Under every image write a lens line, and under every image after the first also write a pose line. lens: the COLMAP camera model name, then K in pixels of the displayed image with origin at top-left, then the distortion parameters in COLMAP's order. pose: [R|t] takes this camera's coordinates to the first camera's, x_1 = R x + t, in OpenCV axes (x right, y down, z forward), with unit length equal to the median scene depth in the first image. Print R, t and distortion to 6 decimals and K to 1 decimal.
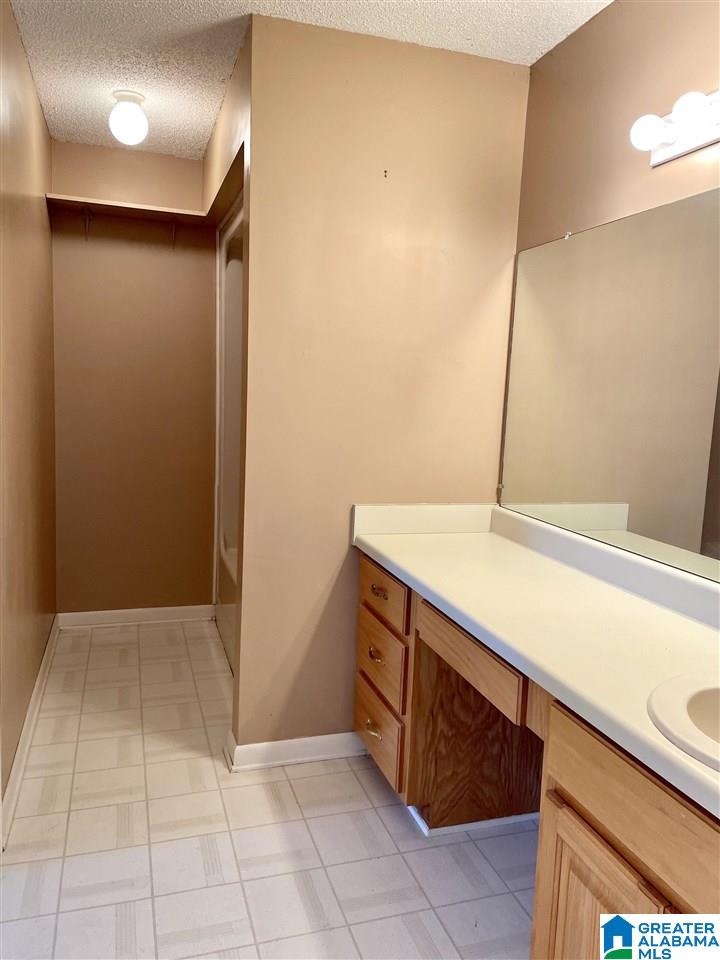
lens RADIAL K [[739.8, 0, 355.6], [0, 739.8, 481.3], [0, 0, 1]] dist [0.076518, -0.093735]
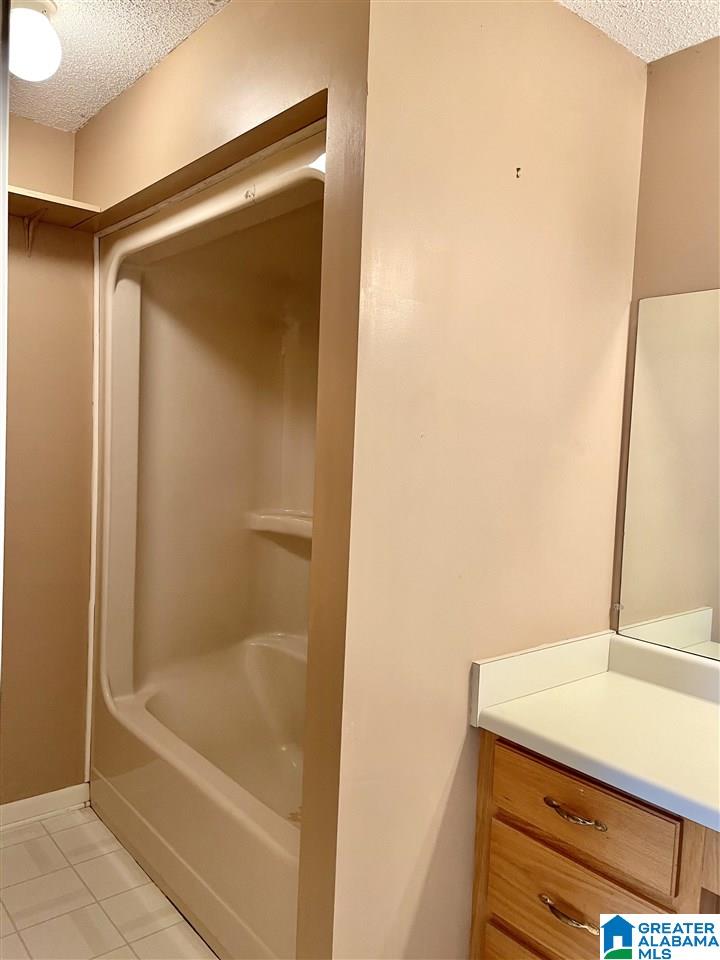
lens RADIAL K [[739.8, 0, 364.7], [0, 739.8, 480.0], [0, 0, 1]] dist [0.076518, -0.093735]
pose [[0.924824, -0.023398, 0.379675, -0.323237], [0.044230, 0.997951, -0.046238, -0.098195], [-0.377815, 0.059556, 0.923964, 0.405303]]
